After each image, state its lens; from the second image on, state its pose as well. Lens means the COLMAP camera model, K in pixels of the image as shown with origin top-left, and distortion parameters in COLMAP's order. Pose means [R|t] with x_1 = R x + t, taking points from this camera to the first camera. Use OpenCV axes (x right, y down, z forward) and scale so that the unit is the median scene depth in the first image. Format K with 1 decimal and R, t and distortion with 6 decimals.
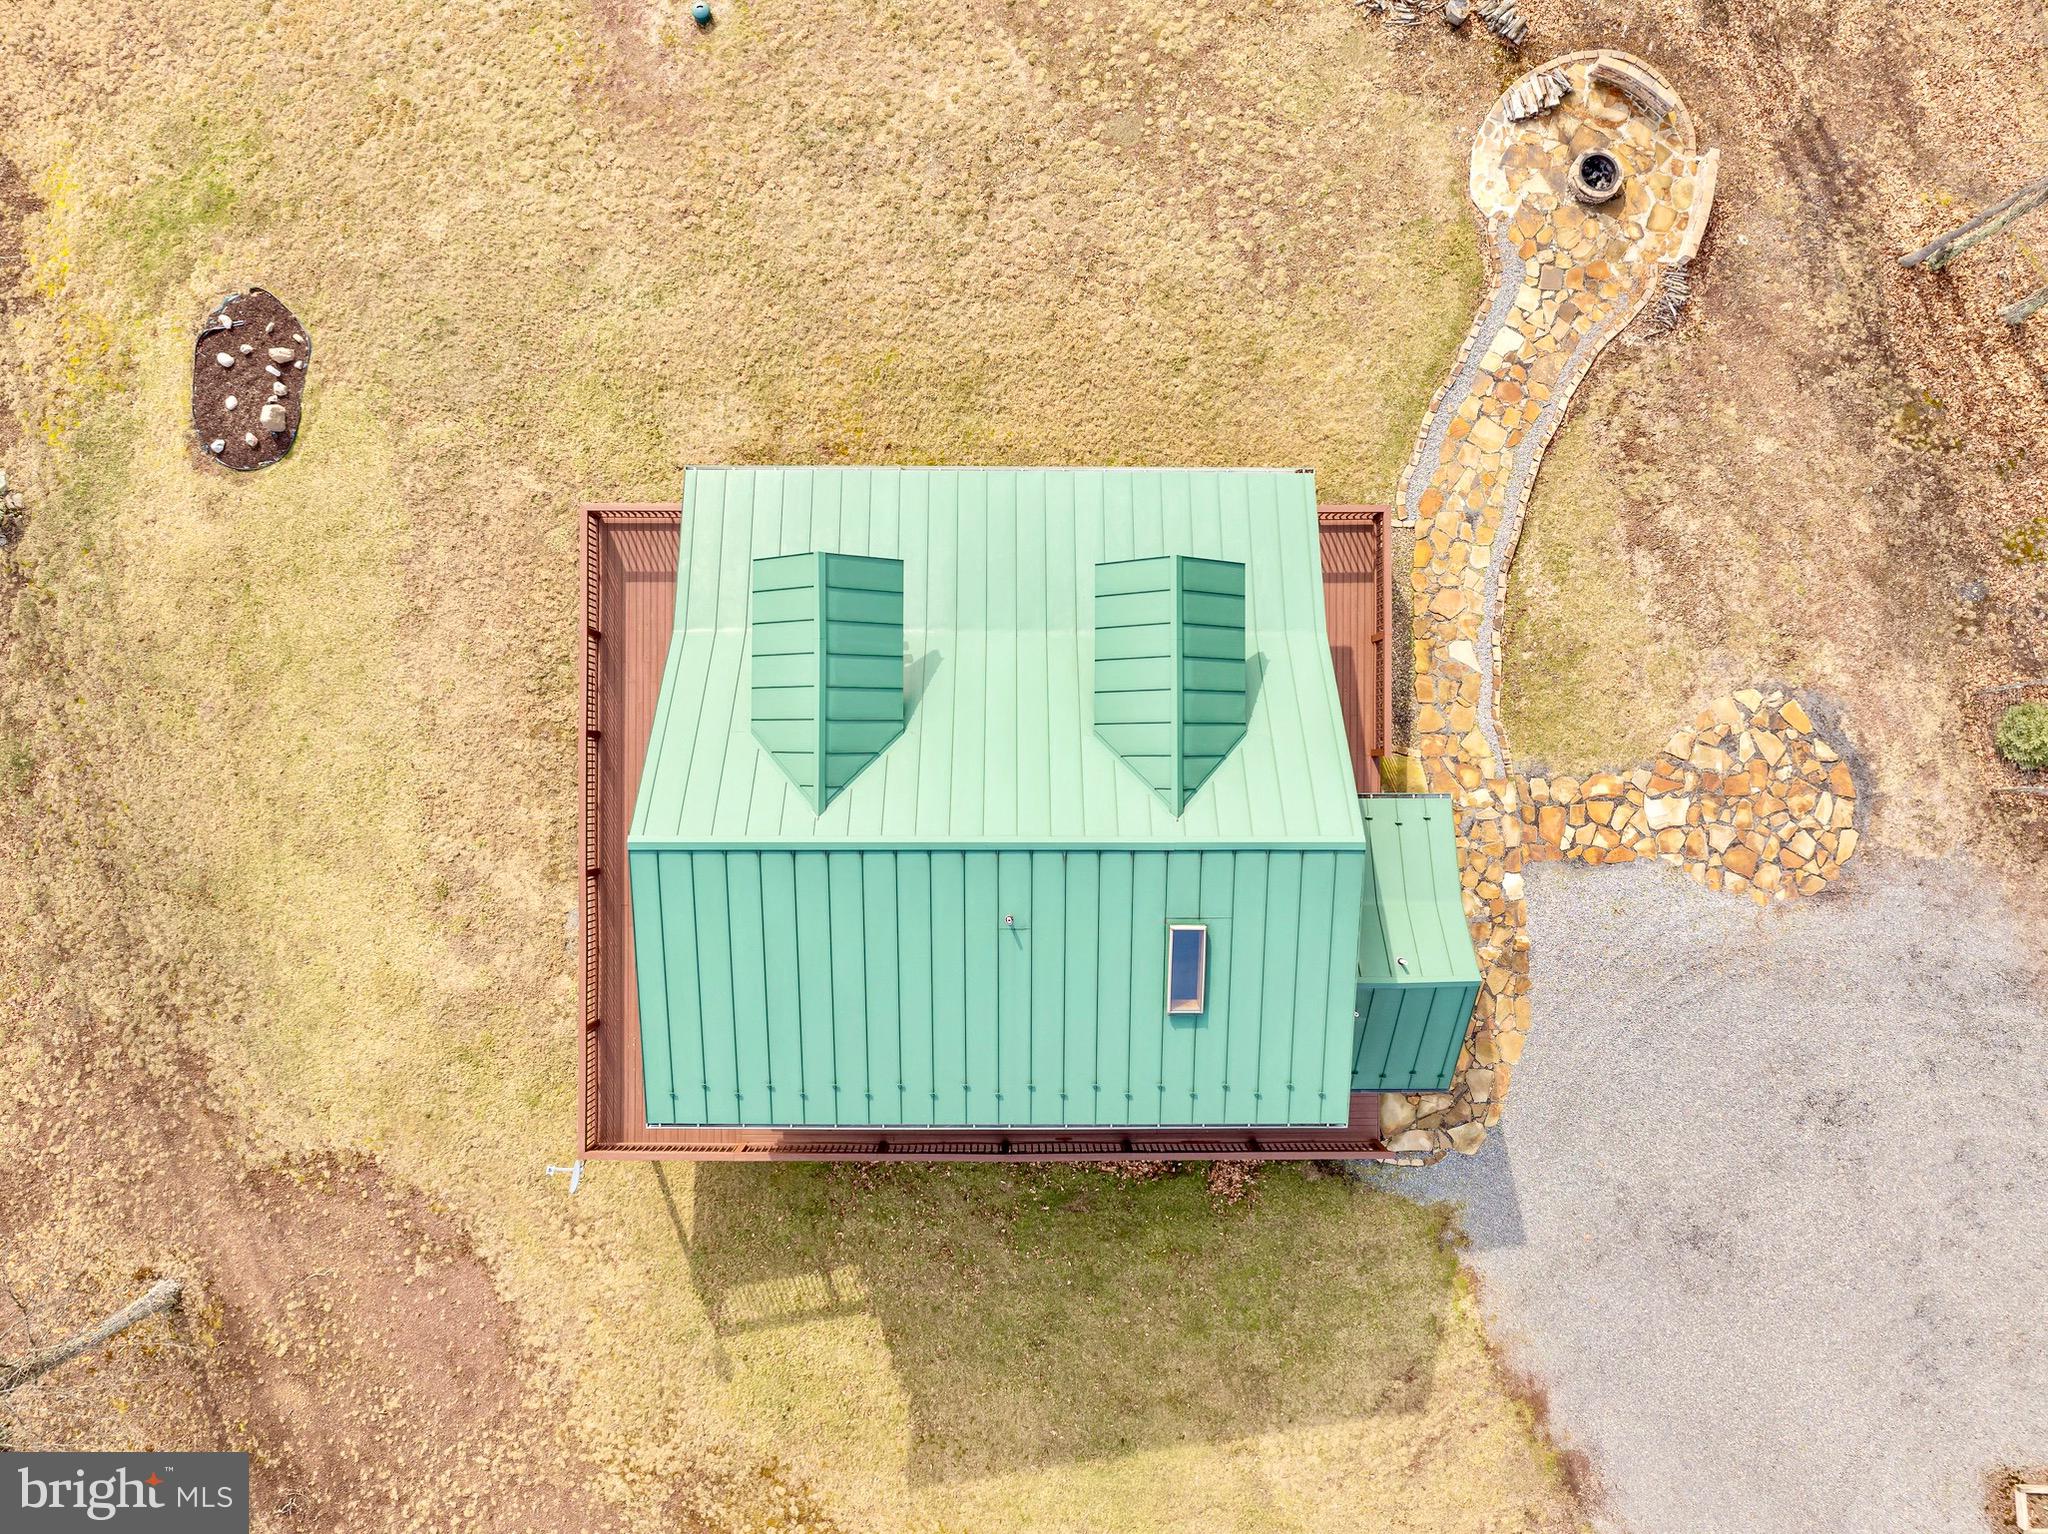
lens RADIAL K [[1455.8, 0, 1026.8], [0, 1455.8, 761.7], [0, 0, 1]] dist [-0.051840, 0.021171]
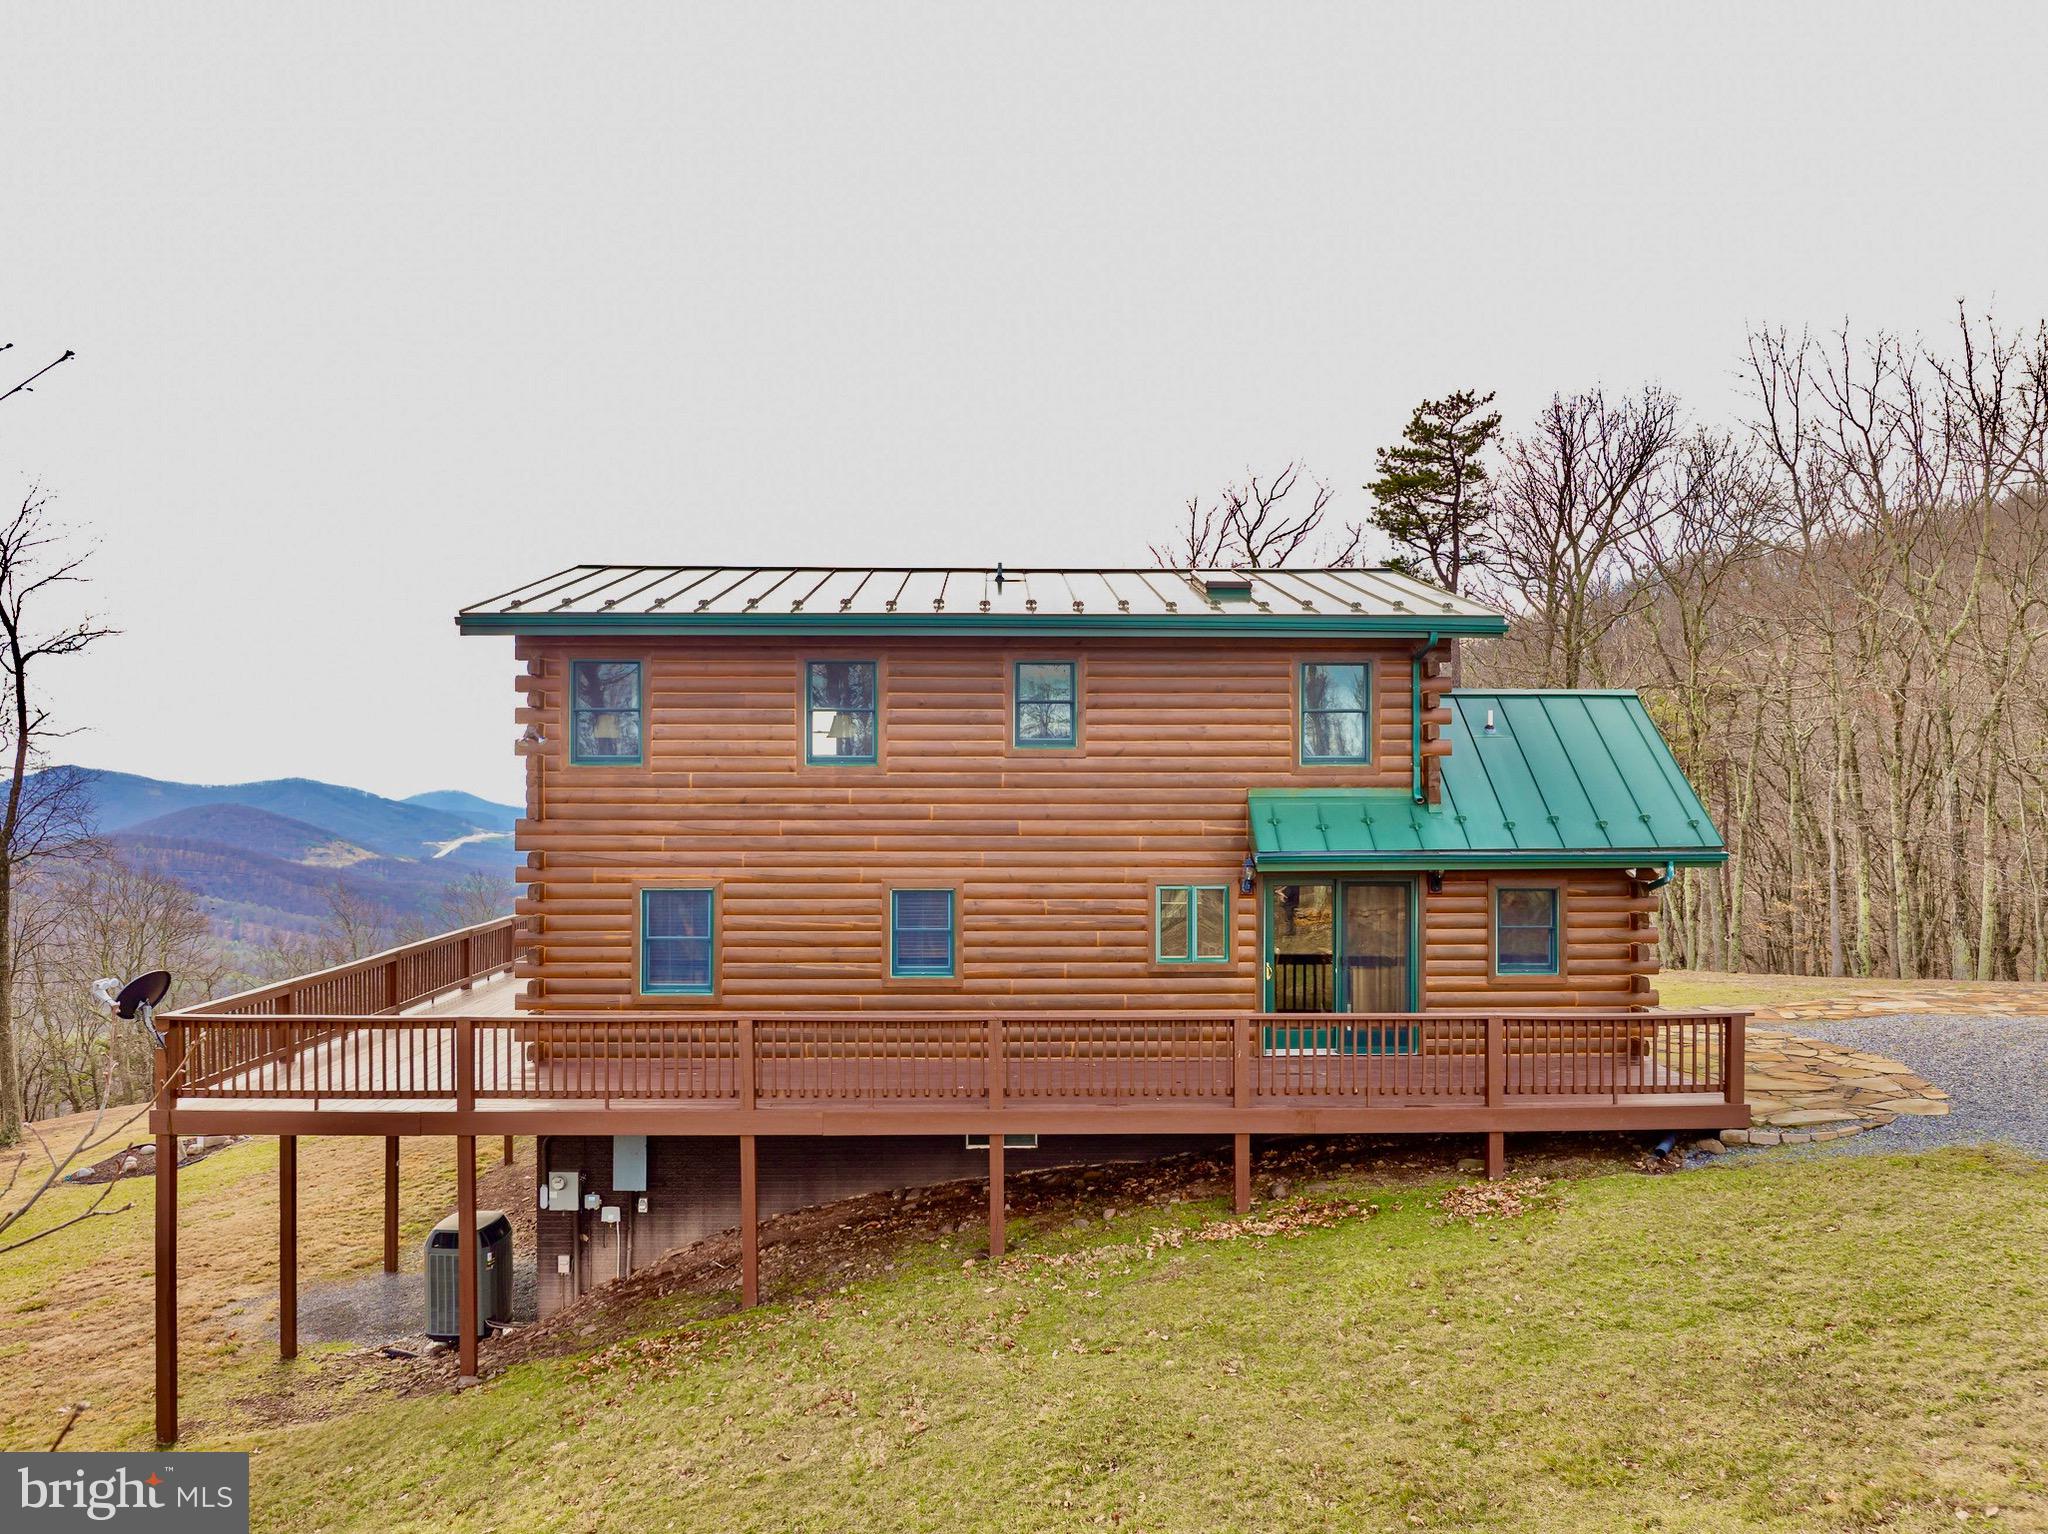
lens RADIAL K [[1455.8, 0, 1026.8], [0, 1455.8, 761.7], [0, 0, 1]] dist [-0.051840, 0.021171]
pose [[0.999641, -0.014139, 0.022761, -0.013199], [0.022676, -0.006138, -0.999724, 0.725919], [0.014275, 0.999881, -0.005815, 0.847533]]
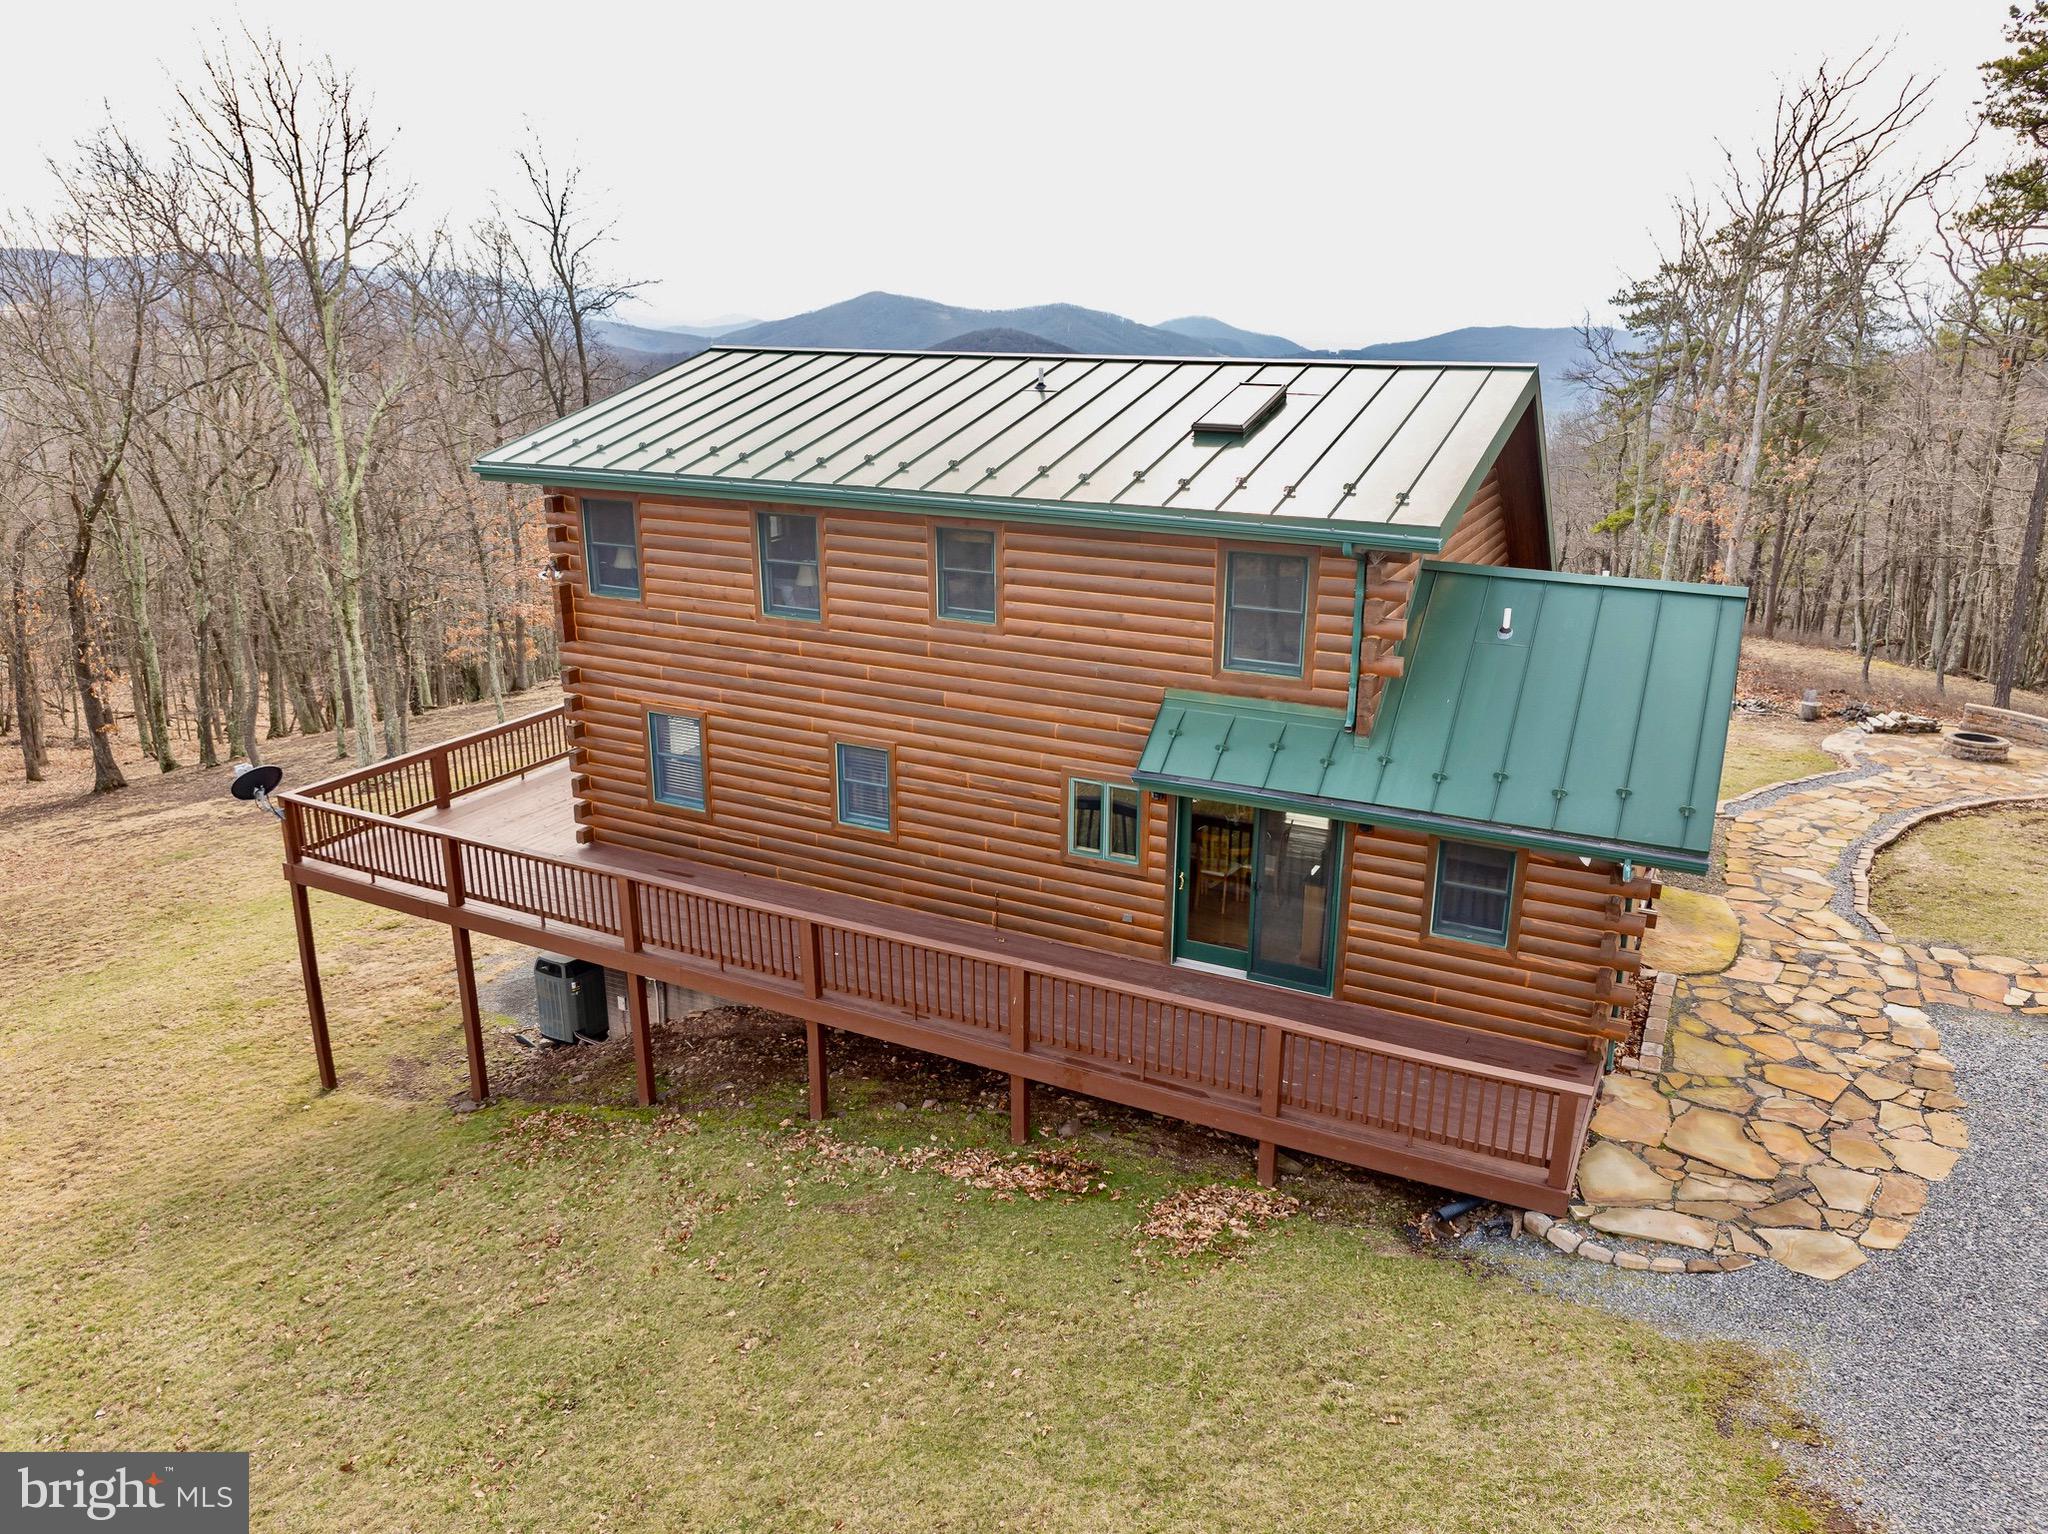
lens RADIAL K [[1455.8, 0, 1026.8], [0, 1455.8, 761.7], [0, 0, 1]] dist [-0.051840, 0.021171]
pose [[0.890124, 0.126125, -0.437919, 0.259909], [-0.455529, 0.274027, -0.846996, 0.621194], [0.013175, 0.953416, 0.301371, 0.730995]]
